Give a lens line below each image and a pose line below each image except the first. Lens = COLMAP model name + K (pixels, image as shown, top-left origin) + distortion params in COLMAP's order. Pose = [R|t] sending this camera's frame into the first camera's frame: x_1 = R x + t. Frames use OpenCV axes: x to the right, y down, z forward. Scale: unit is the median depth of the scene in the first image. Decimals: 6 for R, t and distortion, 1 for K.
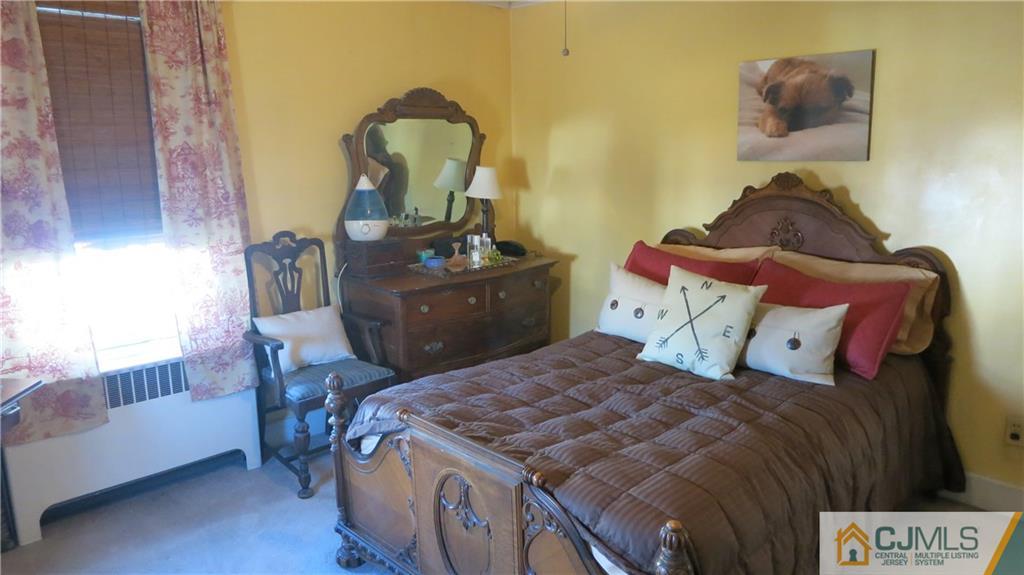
lens RADIAL K [[736.3, 0, 512.0], [0, 736.3, 287.5], [0, 0, 1]] dist [-0.035596, -0.005710]
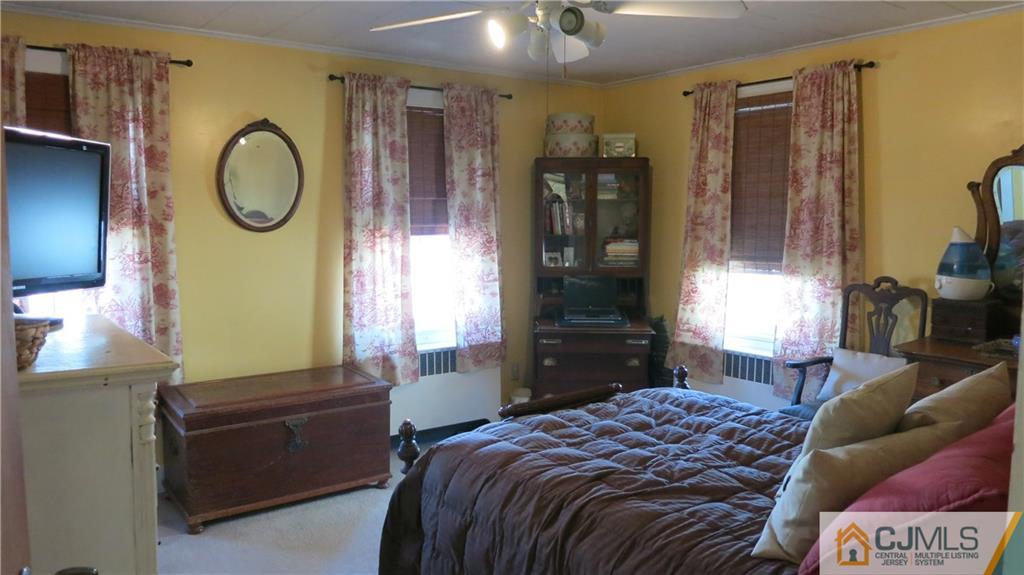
lens RADIAL K [[736.3, 0, 512.0], [0, 736.3, 287.5], [0, 0, 1]] dist [-0.035596, -0.005710]
pose [[-0.144588, 0.106524, -0.983741, 0.896219], [-0.176838, 0.975401, 0.131612, -0.118085], [0.973562, 0.192992, -0.122194, 0.694191]]
